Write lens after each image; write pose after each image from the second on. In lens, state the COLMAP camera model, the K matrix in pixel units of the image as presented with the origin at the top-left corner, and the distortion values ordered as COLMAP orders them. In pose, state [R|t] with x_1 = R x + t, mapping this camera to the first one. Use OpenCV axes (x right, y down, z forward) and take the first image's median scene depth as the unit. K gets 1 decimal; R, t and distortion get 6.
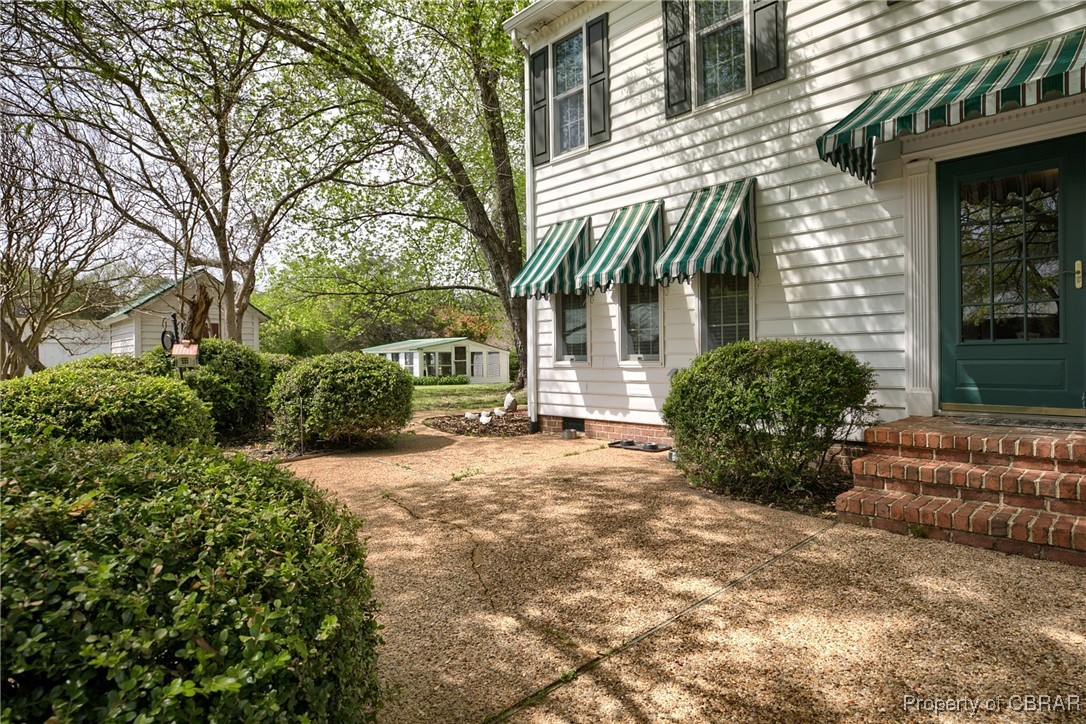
lens RADIAL K [[599.2, 0, 543.0], [0, 599.2, 362.0], [0, 0, 1]] dist [-0.020007, 0.000430]
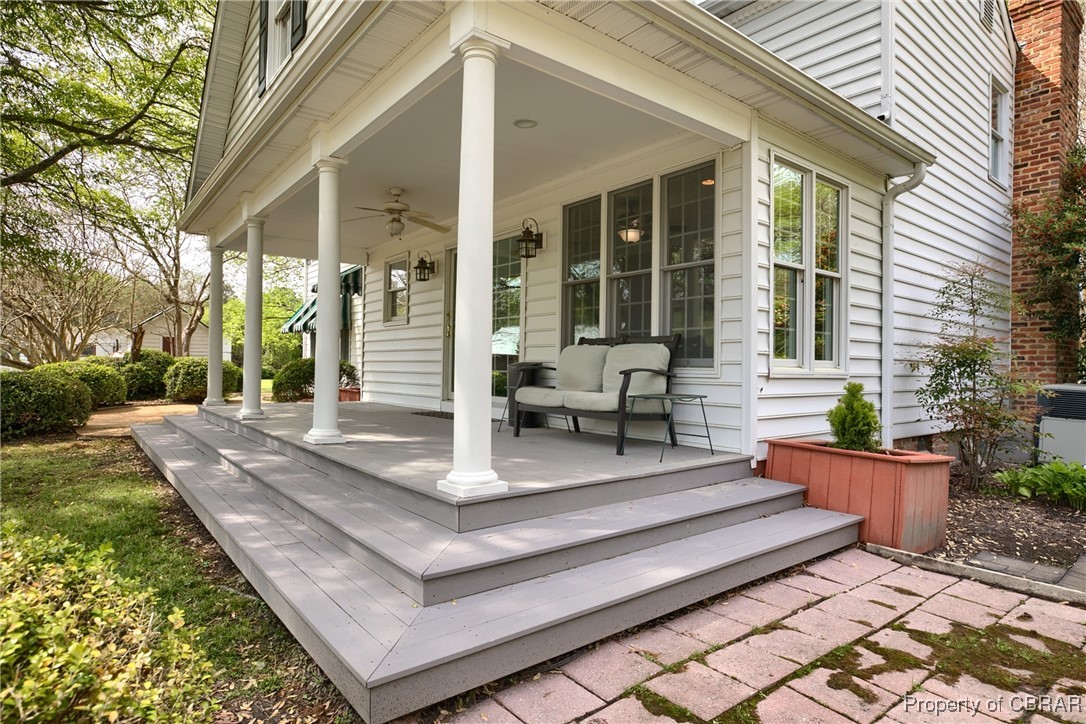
lens RADIAL K [[599.2, 0, 543.0], [0, 599.2, 362.0], [0, 0, 1]] dist [-0.020007, 0.000430]
pose [[0.996371, 0.025467, -0.081216, 0.818761], [-0.027028, 0.999469, -0.018177, 0.004214], [0.080710, 0.020306, 0.996531, -0.777744]]
